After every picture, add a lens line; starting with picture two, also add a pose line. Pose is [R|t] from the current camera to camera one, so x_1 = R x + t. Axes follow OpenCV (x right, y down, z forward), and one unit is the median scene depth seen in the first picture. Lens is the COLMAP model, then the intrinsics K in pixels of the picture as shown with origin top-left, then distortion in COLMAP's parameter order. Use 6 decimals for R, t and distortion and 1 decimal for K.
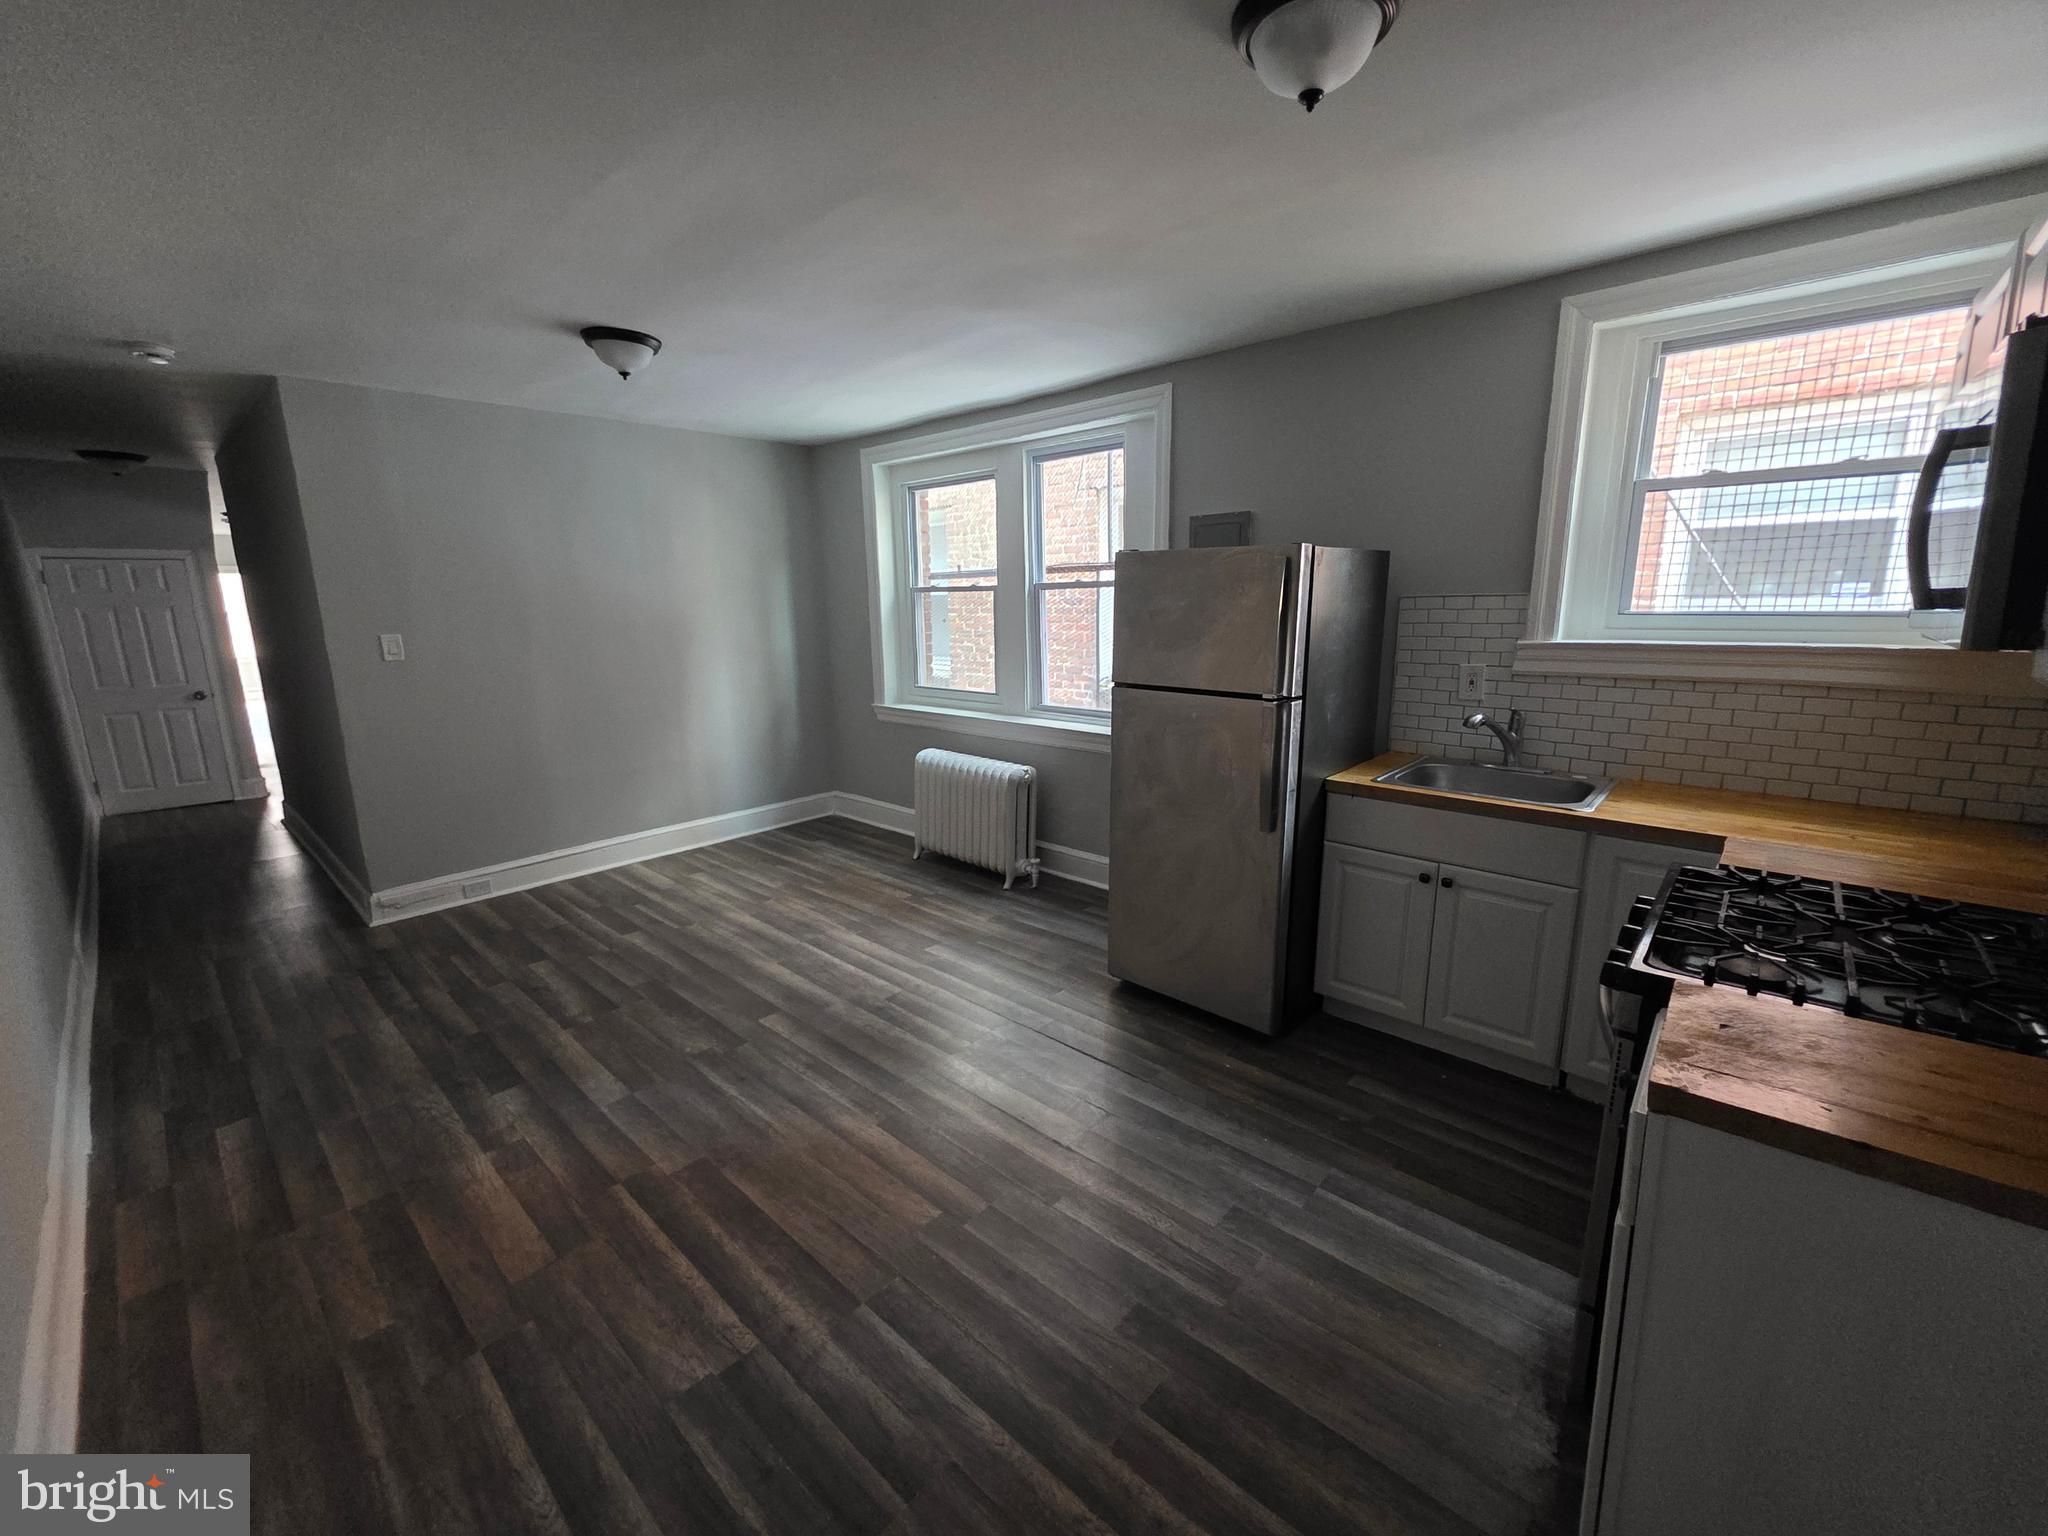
lens RADIAL K [[818.2, 0, 1019.9], [0, 818.2, 760.4], [0, 0, 1]] dist [-0.000819, 0.001352]
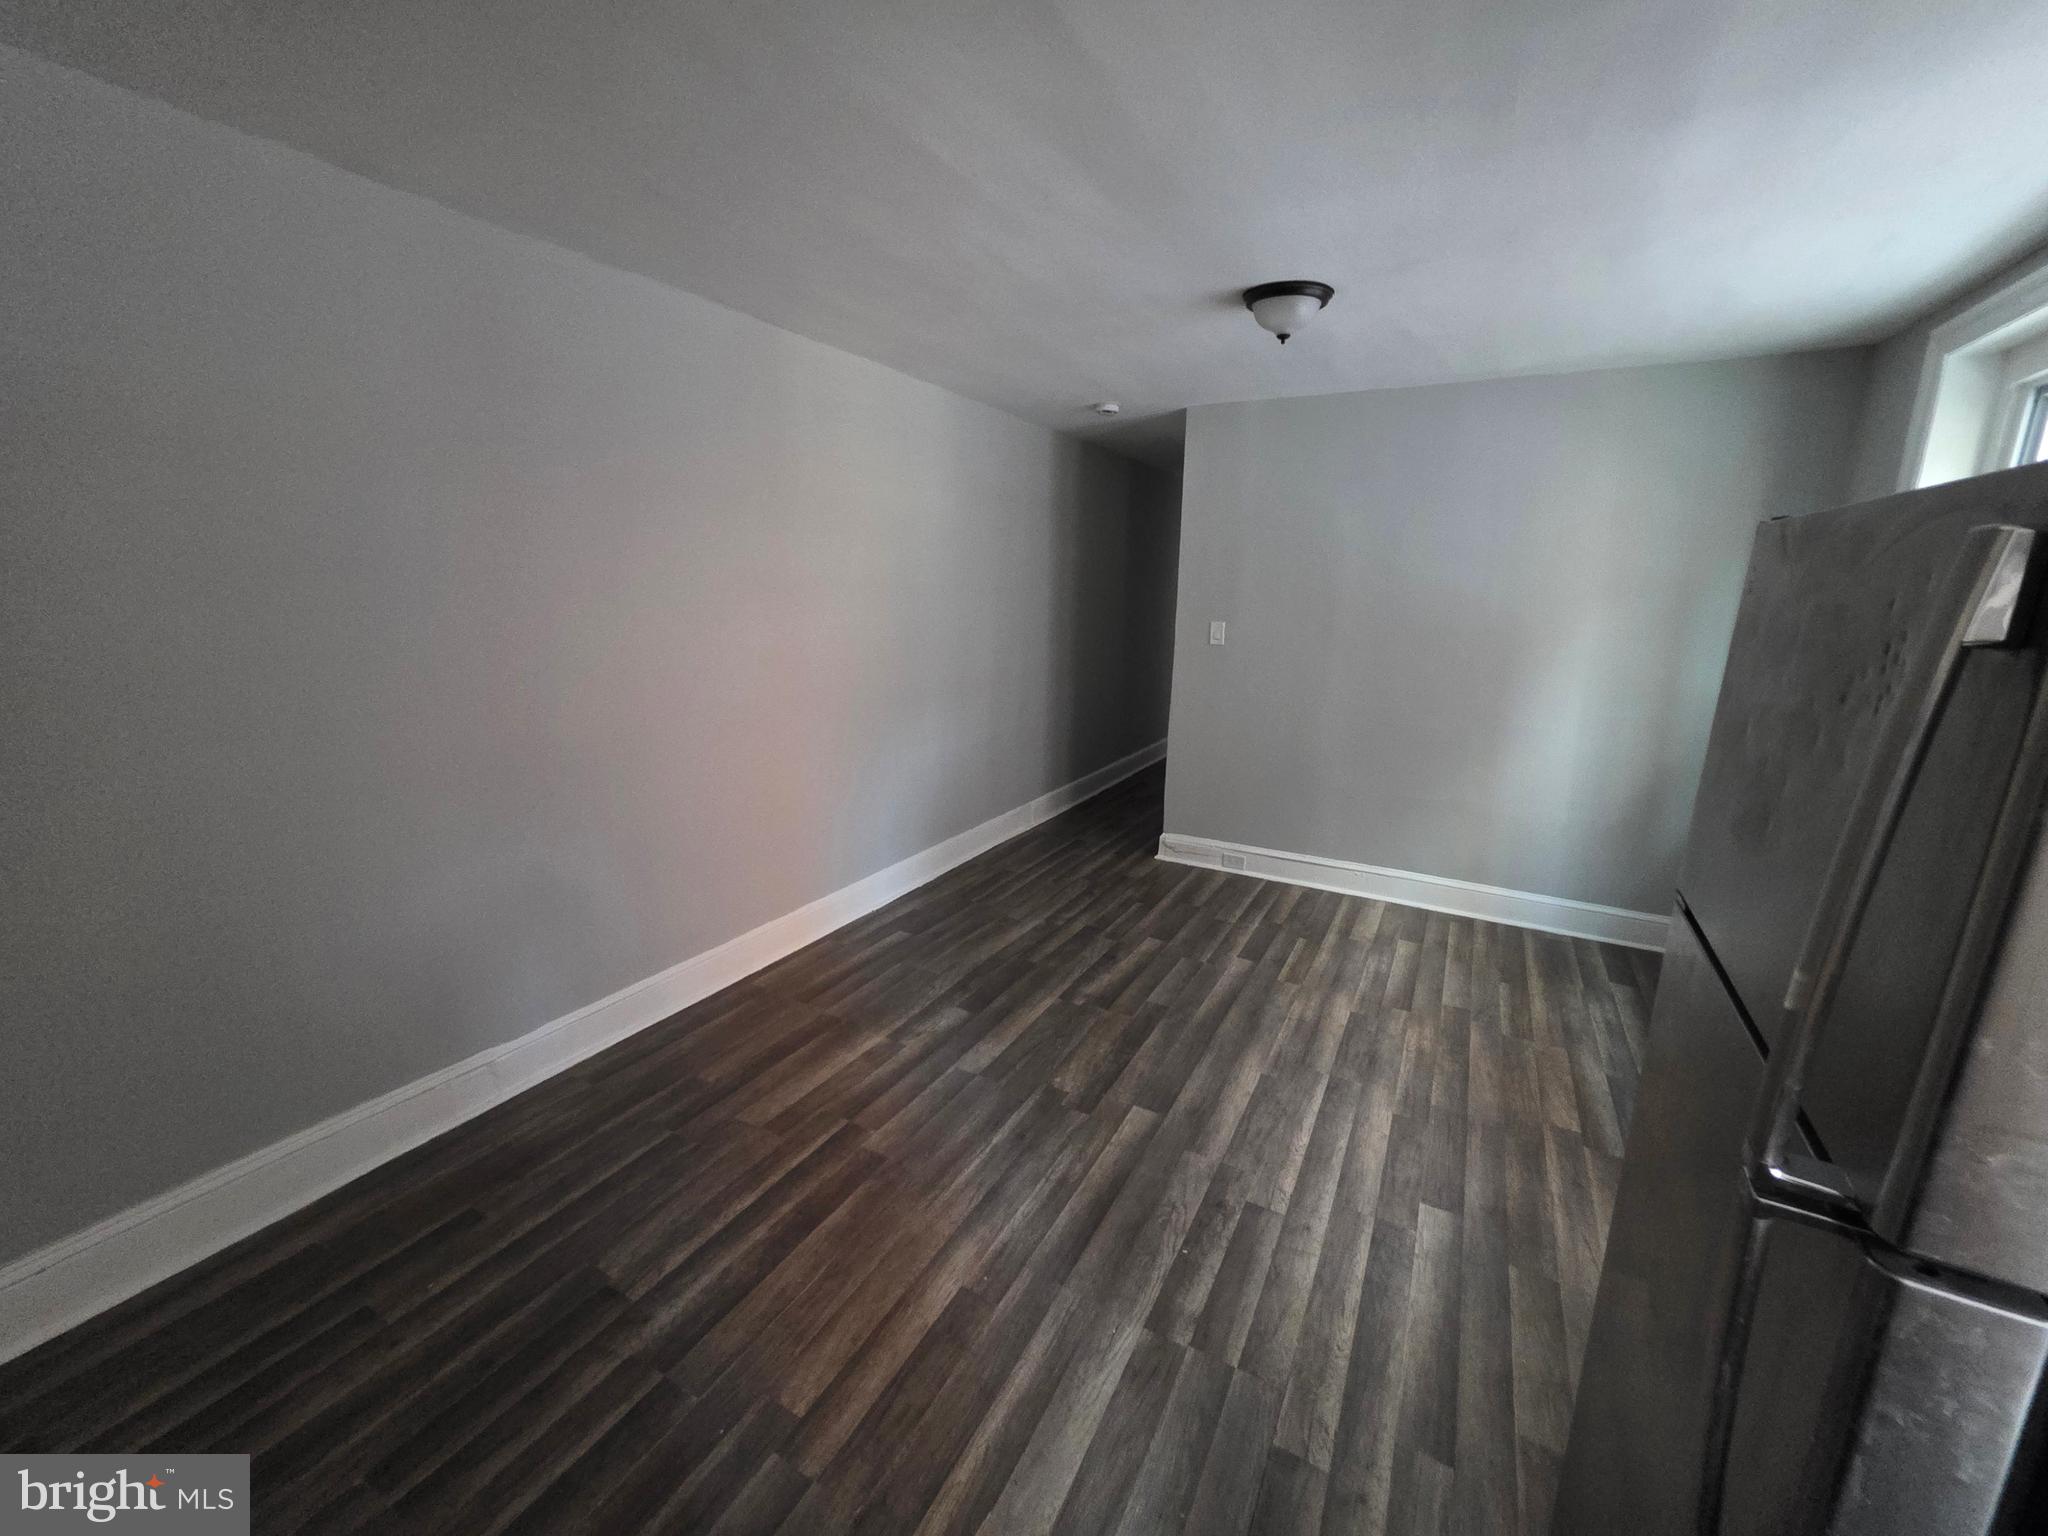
lens RADIAL K [[818.2, 0, 1033.8], [0, 818.2, 755.8], [0, 0, 1]] dist [-0.000819, 0.001352]
pose [[0.238464, 0.224495, -0.944848, 0.381642], [-0.217452, 0.960555, 0.173346, -0.155702], [0.946493, 0.164122, 0.277874, 0.630965]]
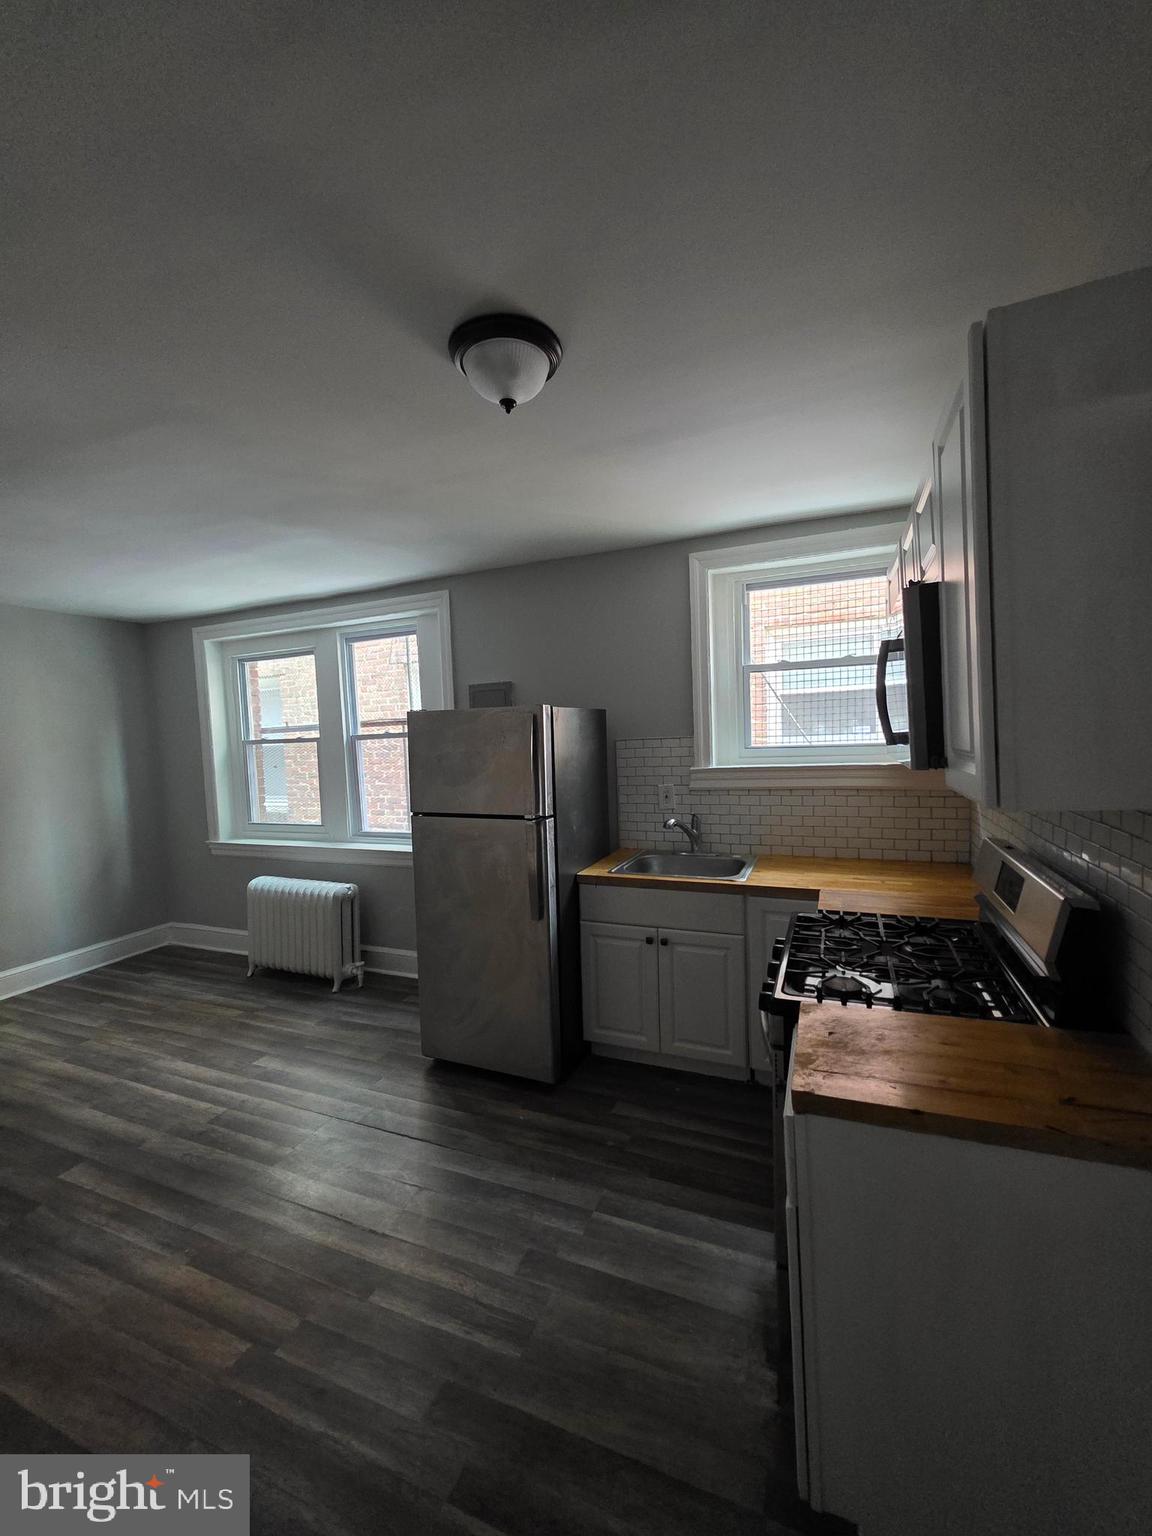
lens RADIAL K [[613.7, 0, 578.7], [0, 613.7, 768.4], [0, 0, 1]] dist [-0.000819, 0.001352]
pose [[0.939999, -0.038152, 0.339038, 0.038915], [0.089274, 0.986610, -0.136494, -0.010643], [-0.329291, 0.158571, 0.930818, 0.027896]]
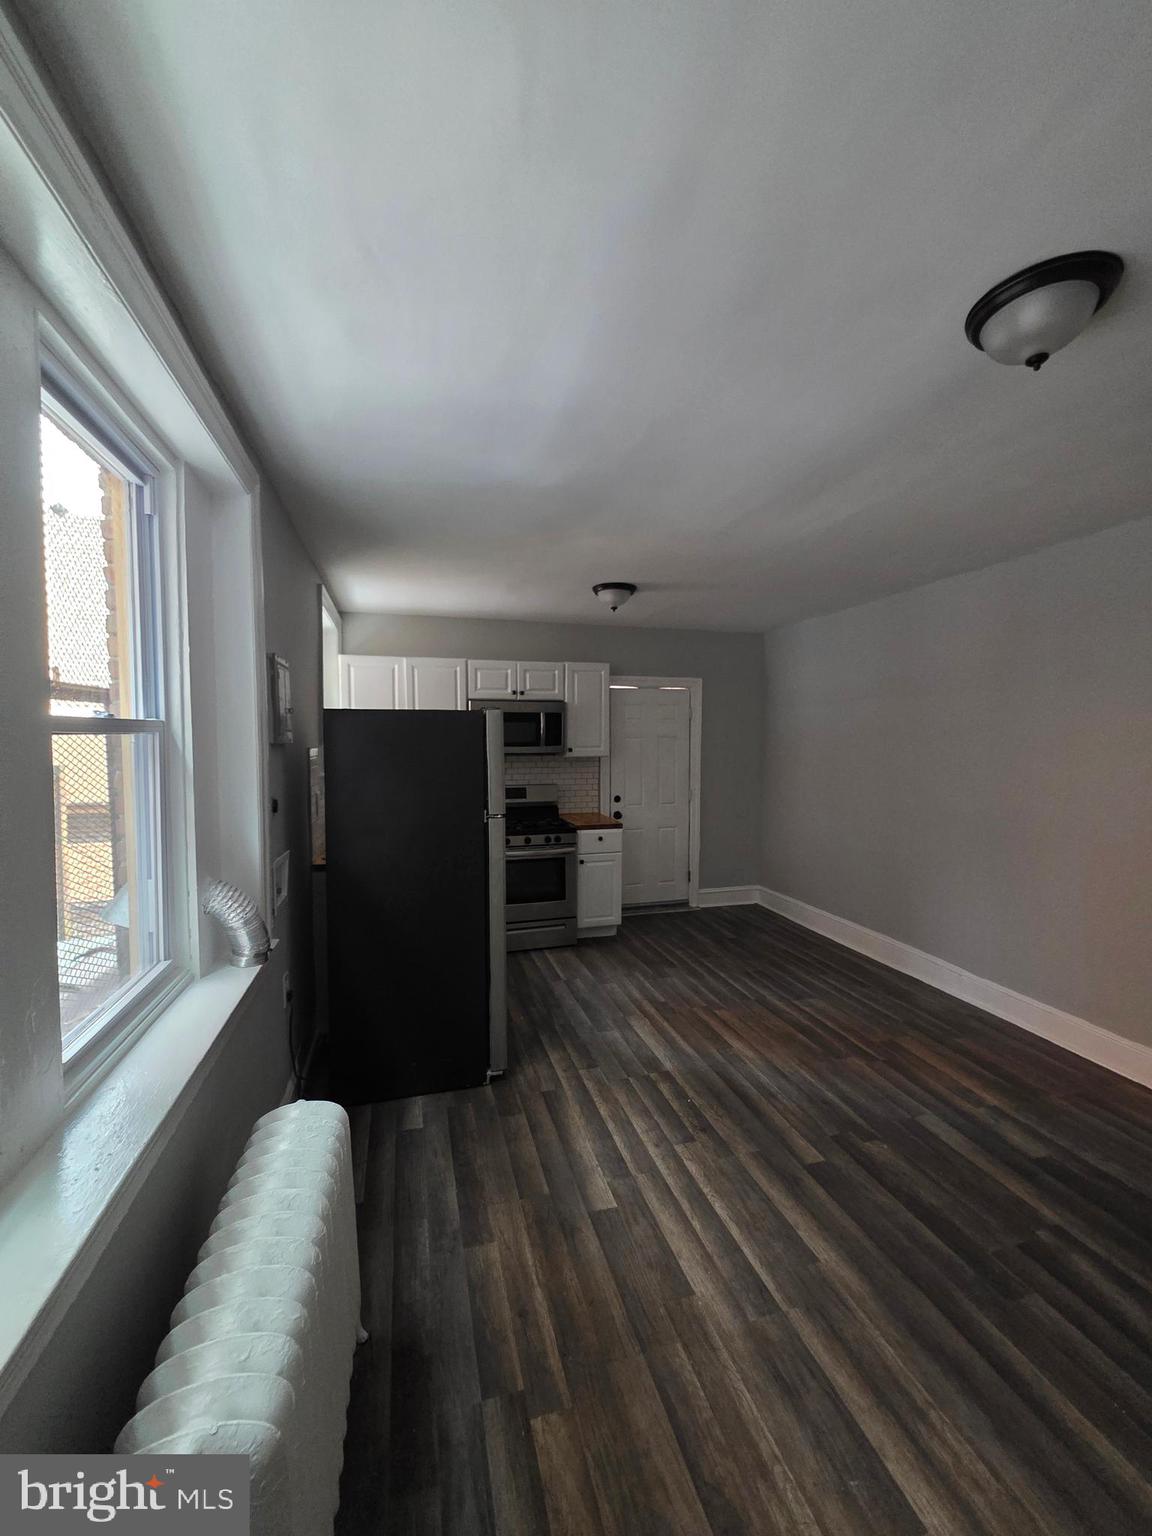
lens RADIAL K [[613.7, 0, 577.4], [0, 613.7, 769.9], [0, 0, 1]] dist [-0.000819, 0.001352]
pose [[-0.848686, -0.008969, 0.528821, -0.470042], [0.121047, 0.970024, 0.210716, -0.347001], [-0.514859, 0.242844, -0.822160, 1.710726]]
